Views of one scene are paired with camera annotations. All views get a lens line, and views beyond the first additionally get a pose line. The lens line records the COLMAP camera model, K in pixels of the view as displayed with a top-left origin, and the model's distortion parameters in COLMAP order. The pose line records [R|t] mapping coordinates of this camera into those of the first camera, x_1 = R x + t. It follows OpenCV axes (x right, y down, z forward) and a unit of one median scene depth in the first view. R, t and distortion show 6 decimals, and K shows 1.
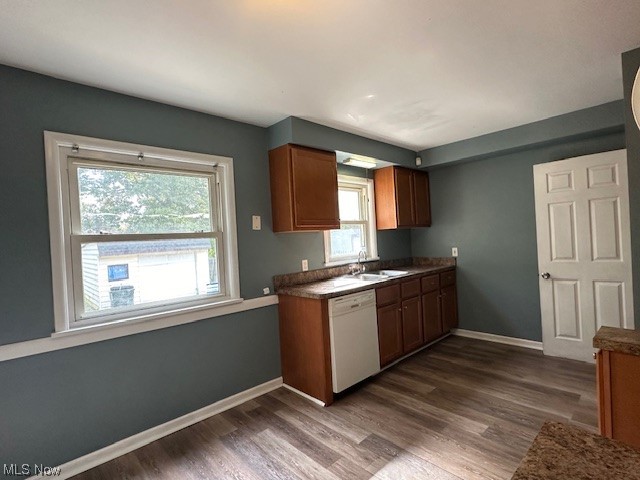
lens RADIAL K [[326.0, 0, 317.5], [0, 326.0, 242.7], [0, 0, 1]] dist [0.004721, 0.001877]
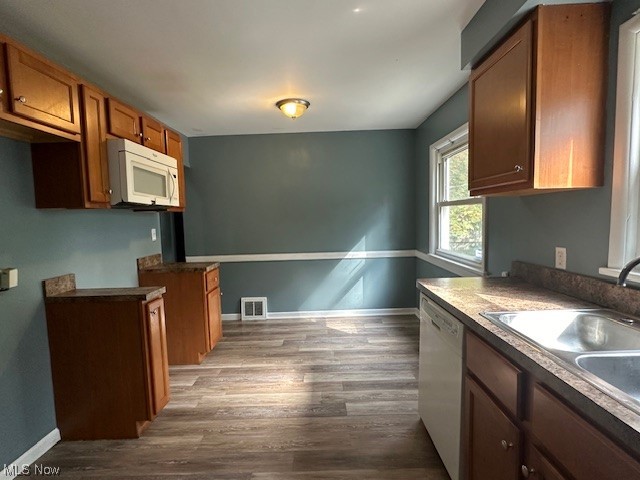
lens RADIAL K [[326.0, 0, 318.6], [0, 326.0, 239.9], [0, 0, 1]] dist [0.004721, 0.001877]
pose [[-0.690177, 0.124322, -0.712881, 0.645298], [0.054400, 0.991258, 0.120202, -0.044037], [0.721592, 0.044180, -0.690907, 1.197523]]
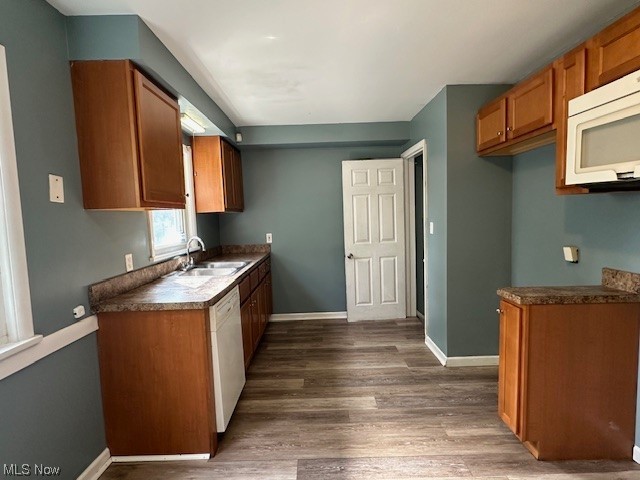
lens RADIAL K [[326.0, 0, 317.1], [0, 326.0, 242.0], [0, 0, 1]] dist [0.004721, 0.001877]
pose [[0.682510, -0.030551, 0.730237, -0.285273], [0.007850, 0.999375, 0.034474, 0.010263], [-0.730834, -0.017796, 0.682323, 0.315197]]
